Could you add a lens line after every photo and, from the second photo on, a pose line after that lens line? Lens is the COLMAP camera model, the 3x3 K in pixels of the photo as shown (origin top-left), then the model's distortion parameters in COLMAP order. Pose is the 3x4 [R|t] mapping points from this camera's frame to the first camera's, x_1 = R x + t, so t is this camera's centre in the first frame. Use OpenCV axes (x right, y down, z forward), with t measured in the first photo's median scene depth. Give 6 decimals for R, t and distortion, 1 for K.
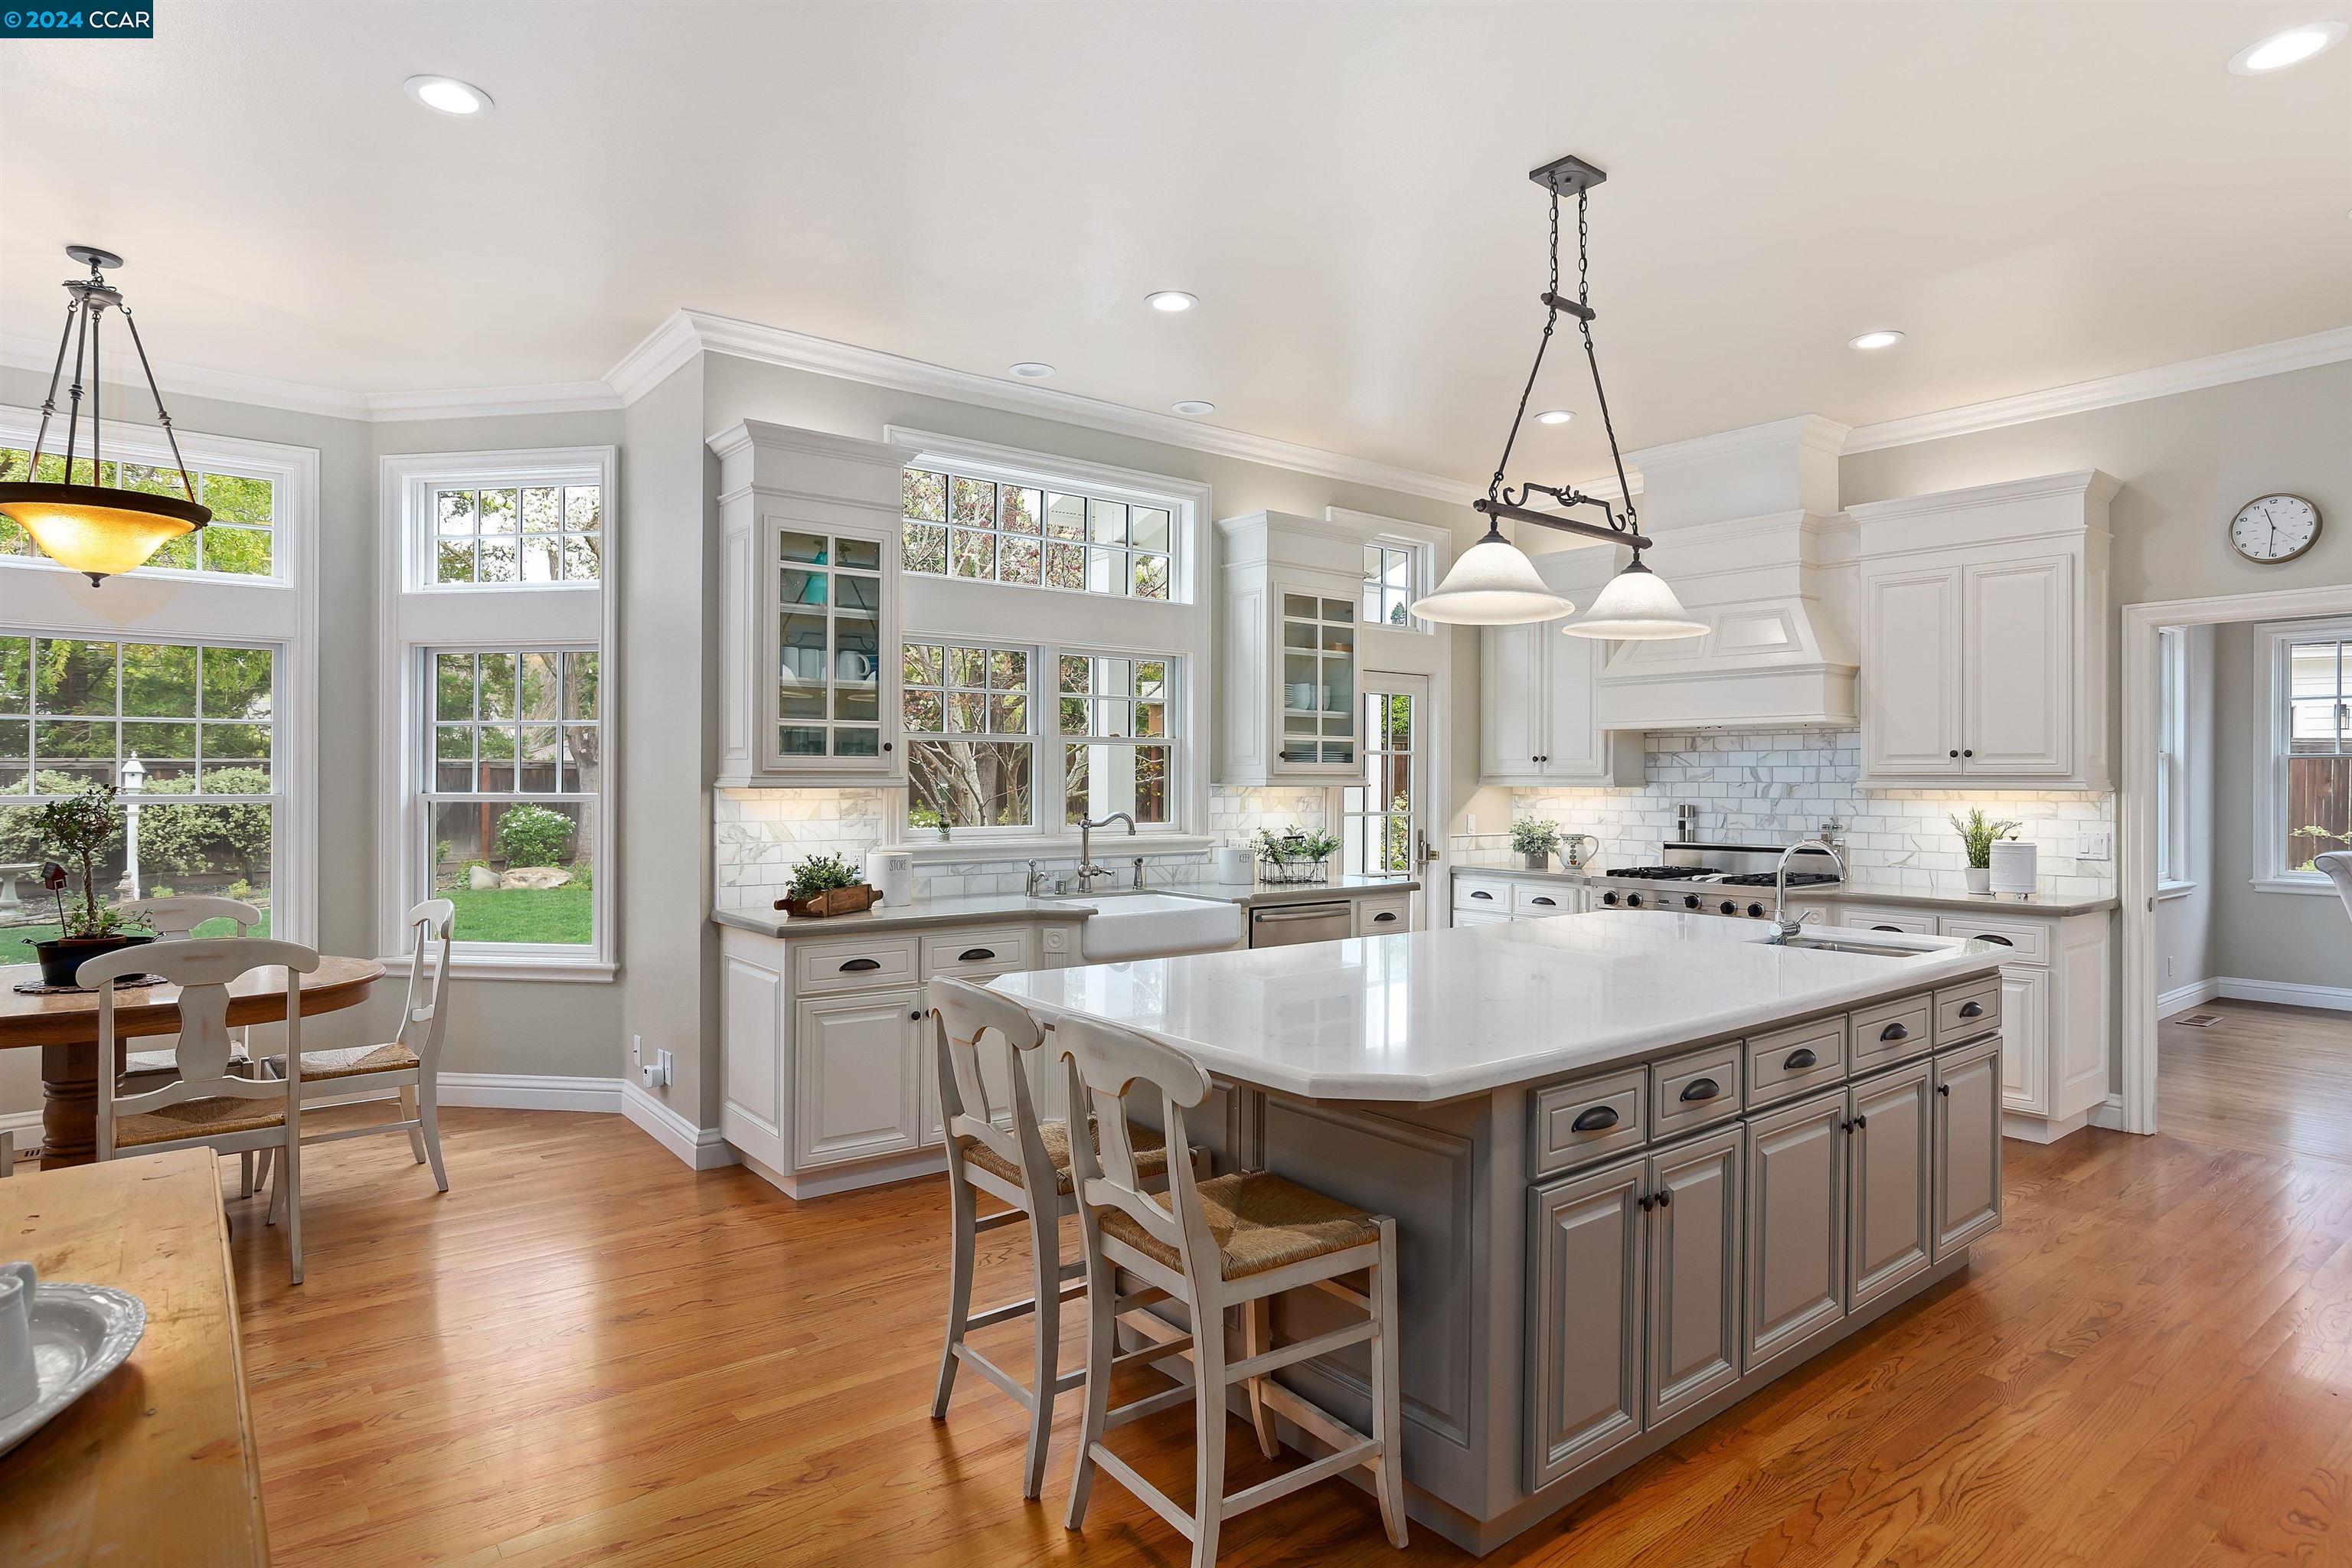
lens RADIAL K [[1265.5, 0, 1224.9], [0, 1265.5, 781.4], [0, 0, 1]] dist [-0.002517, 0.000045]
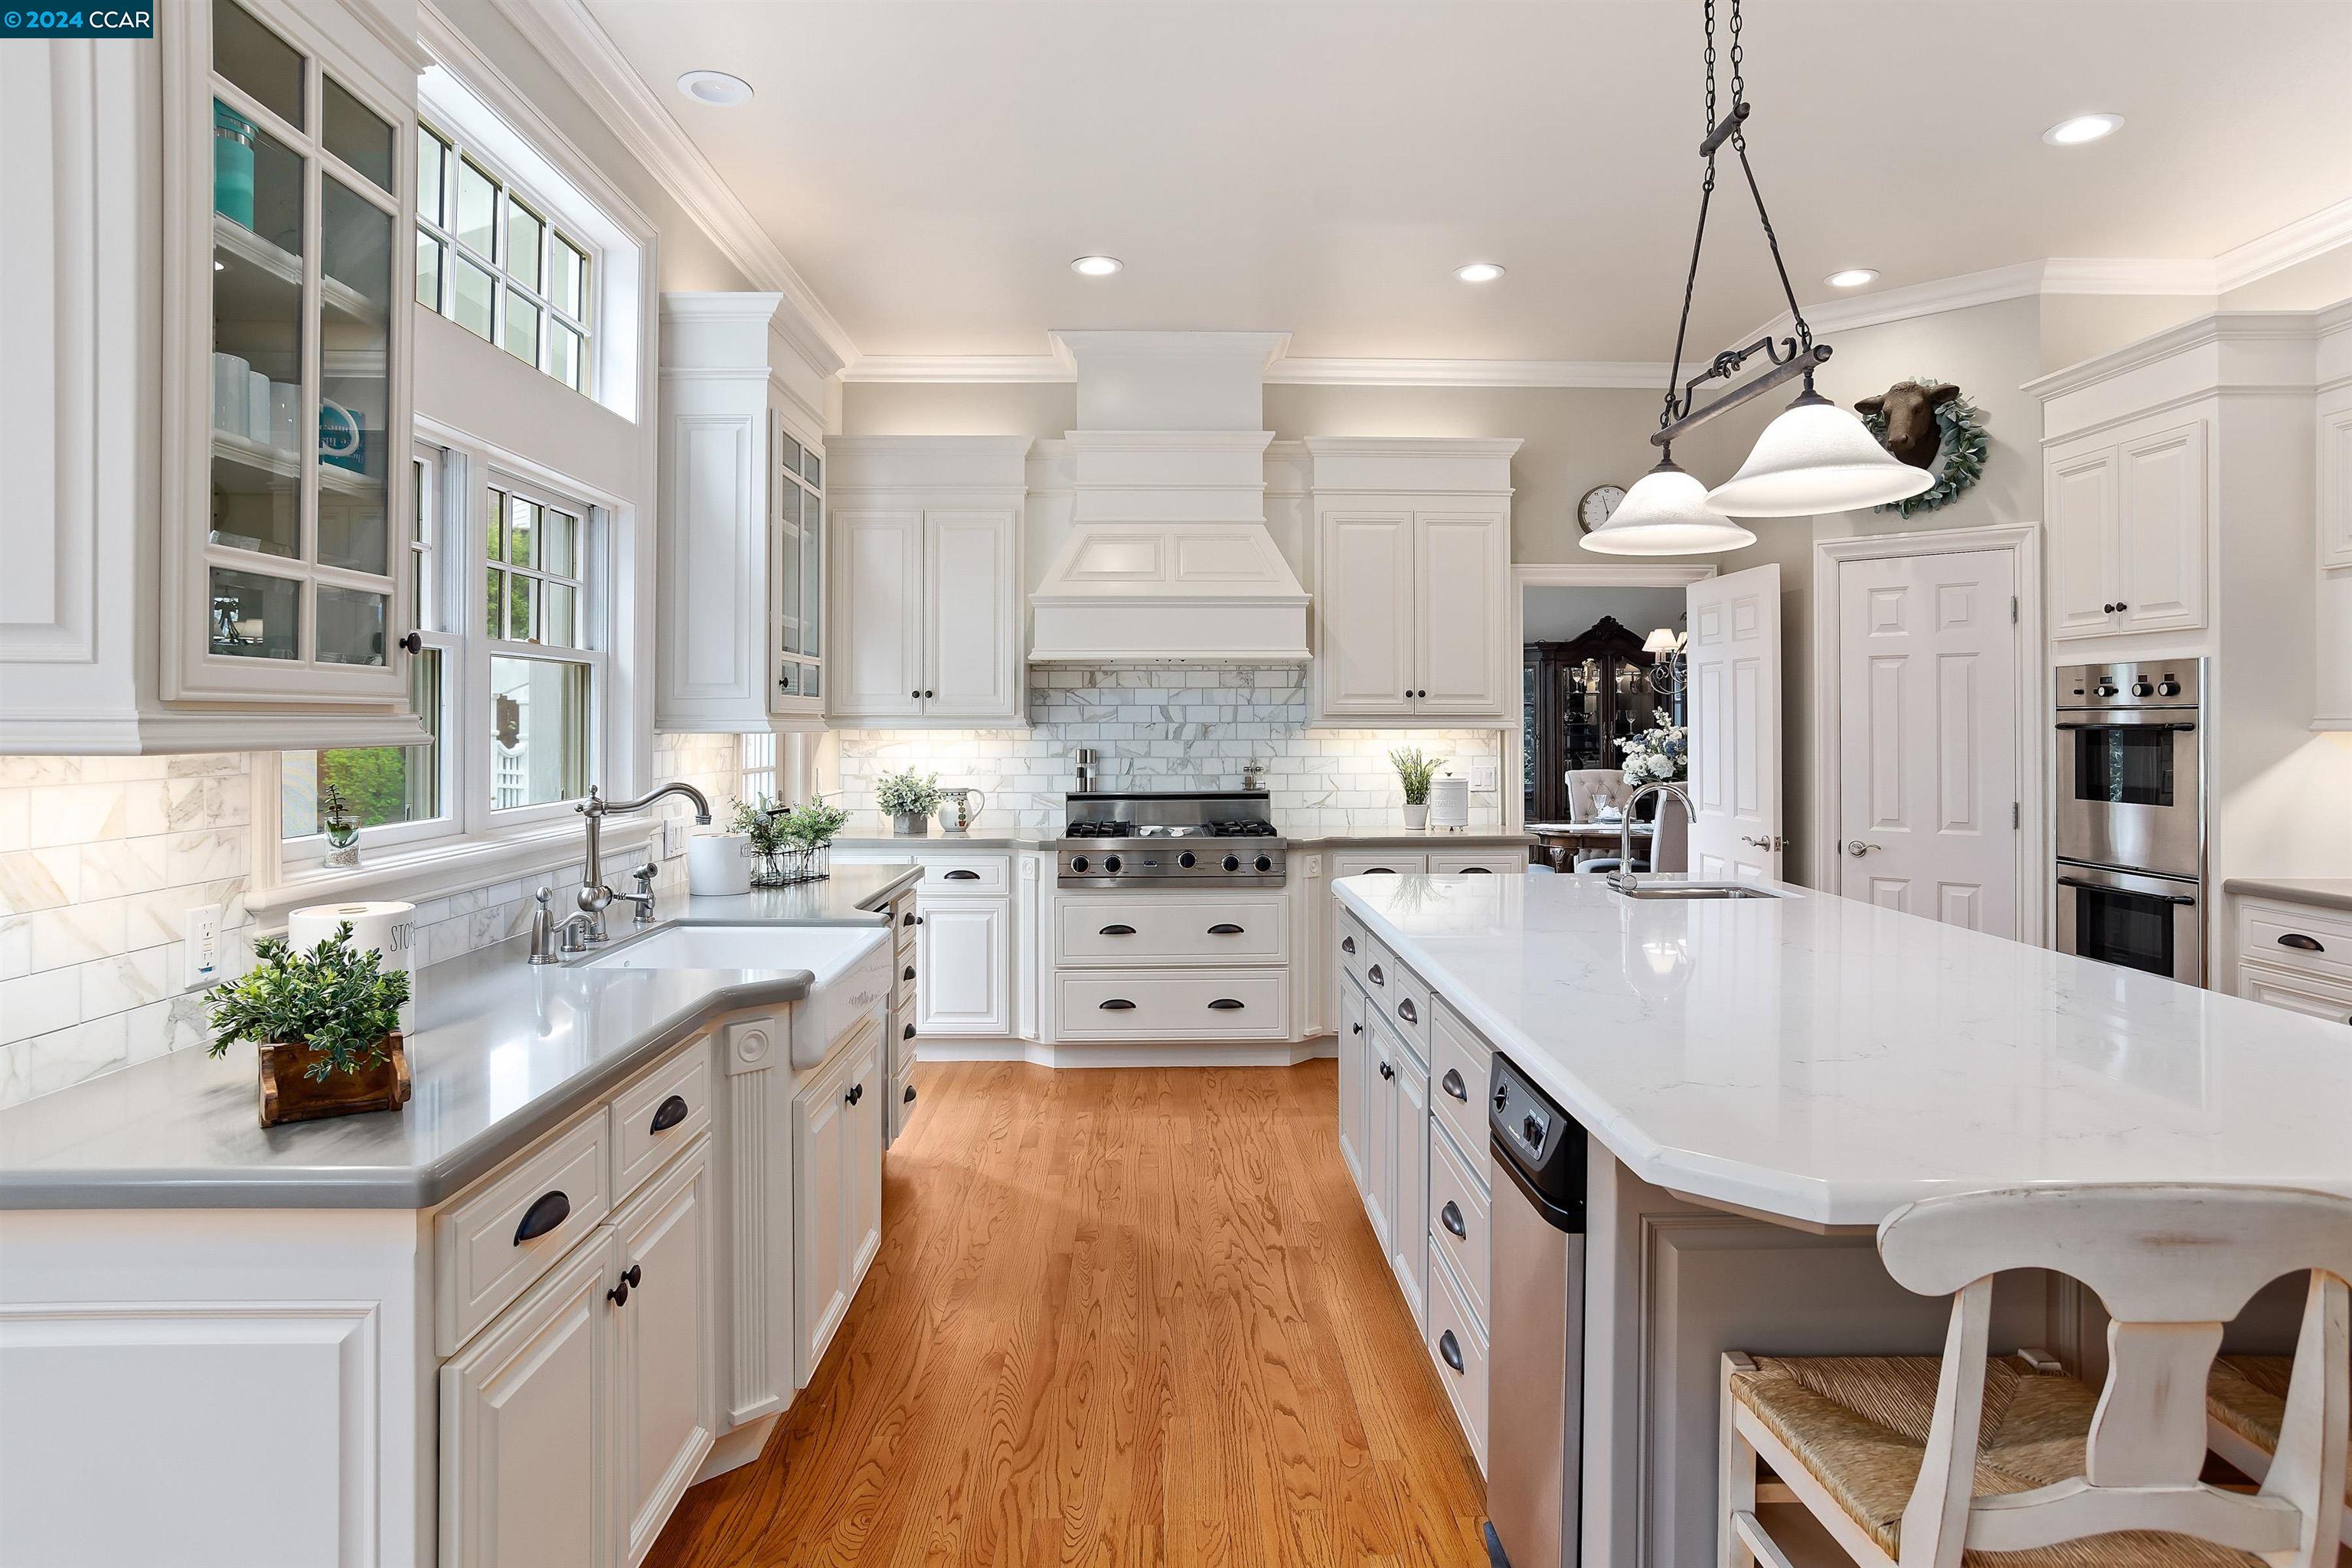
lens RADIAL K [[1328.9, 0, 1179.6], [0, 1328.9, 708.6], [0, 0, 1]] dist [-0.028122, 0.034690]
pose [[0.624931, 0.003979, 0.780670, -0.326657], [0.004128, 0.999956, -0.008401, -0.001416], [-0.780669, 0.008473, 0.624887, 0.408287]]
